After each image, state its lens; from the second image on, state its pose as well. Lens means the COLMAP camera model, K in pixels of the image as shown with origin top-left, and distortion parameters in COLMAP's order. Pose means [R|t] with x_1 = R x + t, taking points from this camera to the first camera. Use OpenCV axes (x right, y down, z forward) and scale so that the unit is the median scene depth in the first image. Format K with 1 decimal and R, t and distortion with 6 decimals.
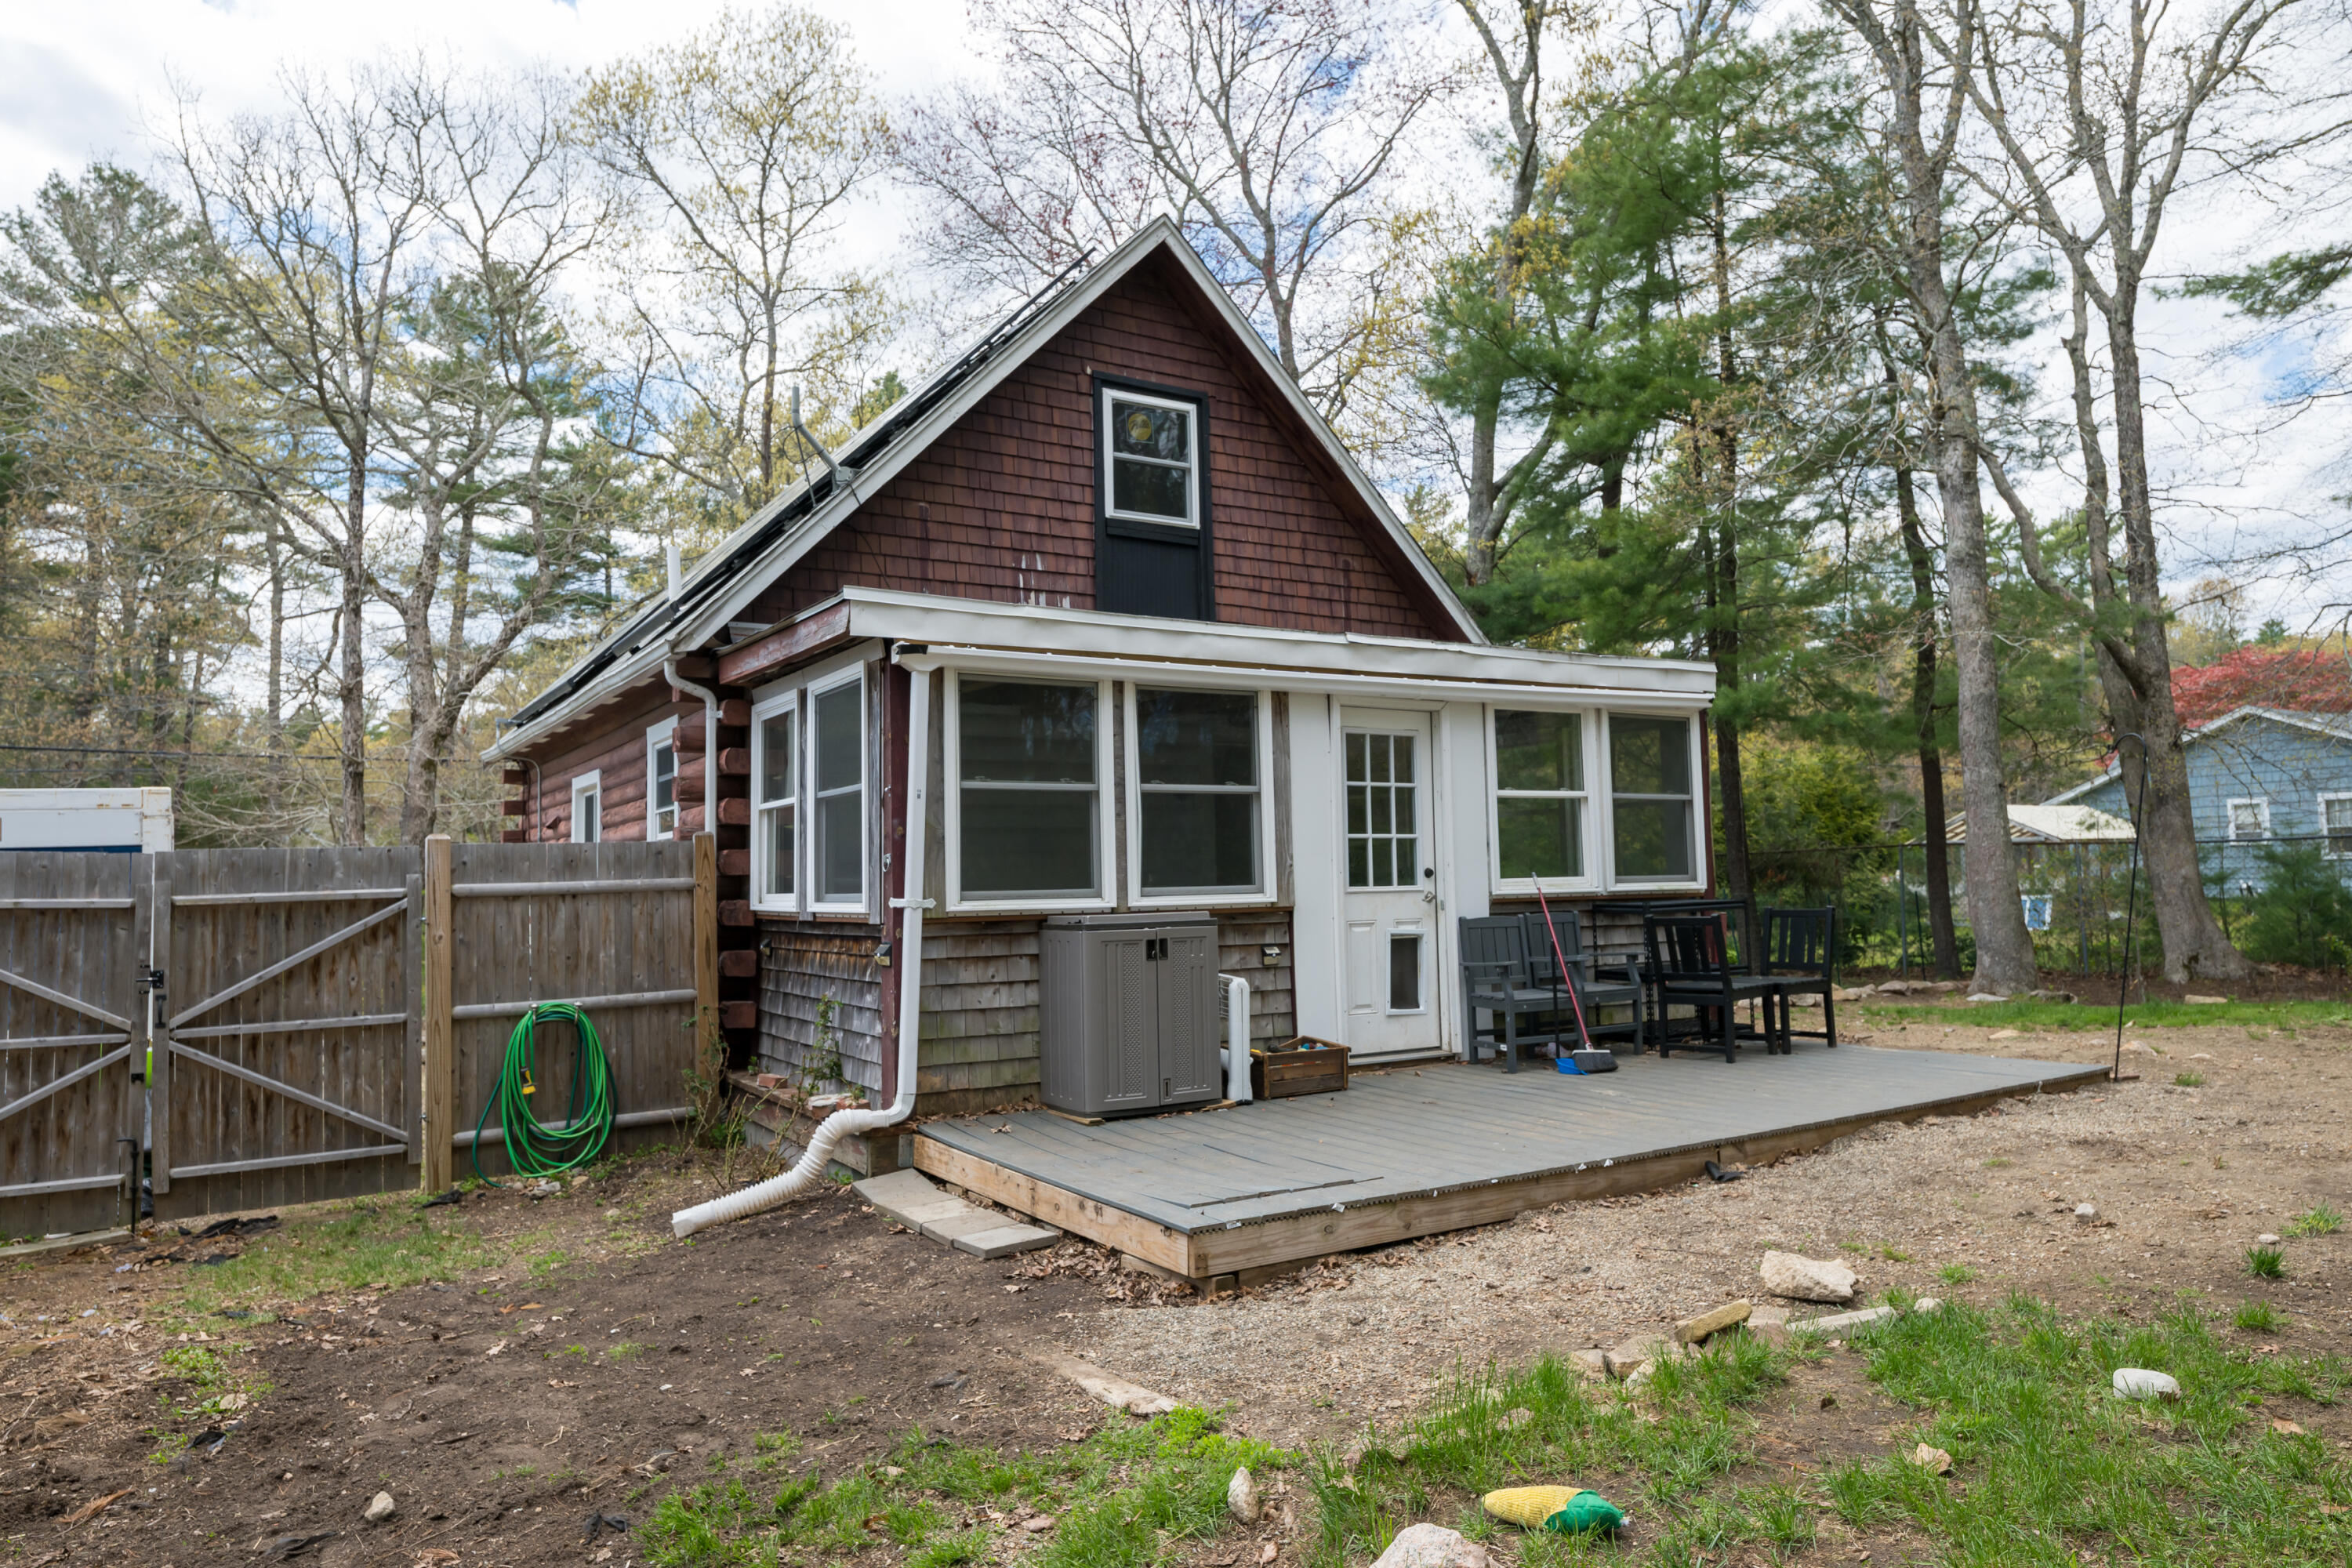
lens RADIAL K [[1468.6, 0, 1179.2], [0, 1468.6, 792.8], [0, 0, 1]] dist [0.002888, 0.000032]
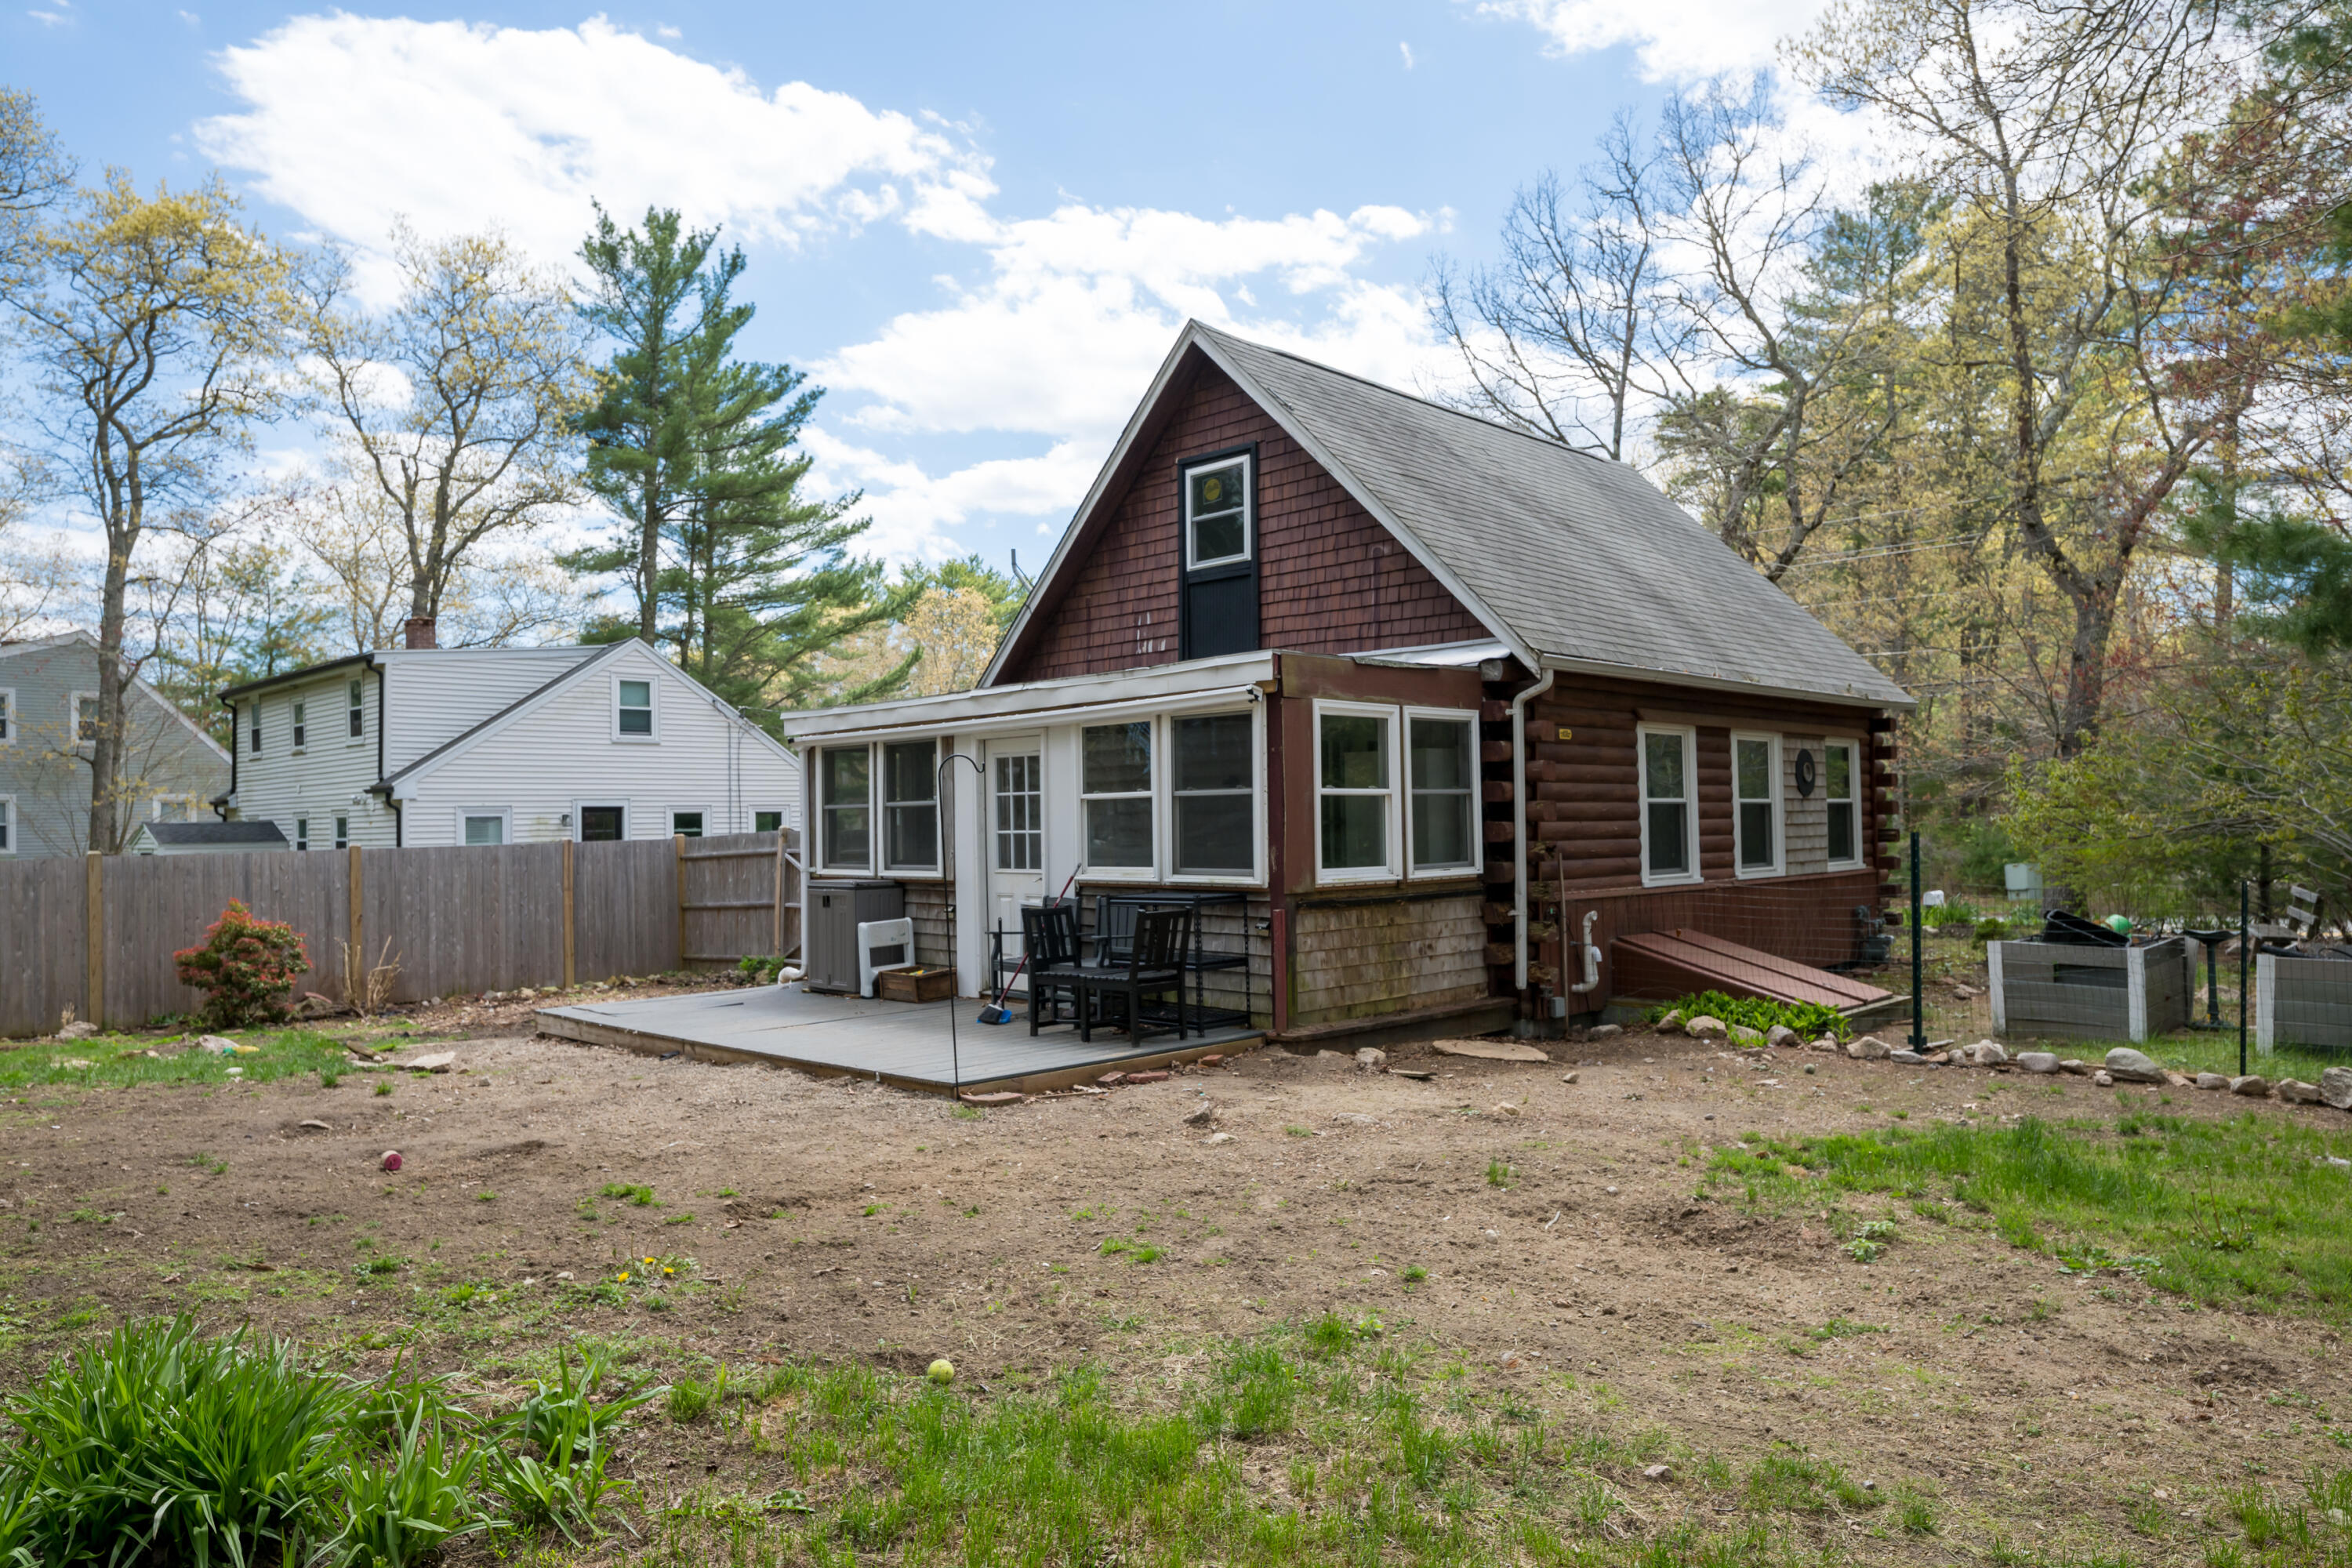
lens RADIAL K [[1468.6, 0, 1176.7], [0, 1468.6, 780.7], [0, 0, 1]] dist [0.002888, 0.000032]
pose [[0.256535, -0.008960, -0.966494, 1.420912], [0.070410, 0.997473, 0.009442, -0.019206], [0.963967, -0.070473, 0.256517, 0.768504]]
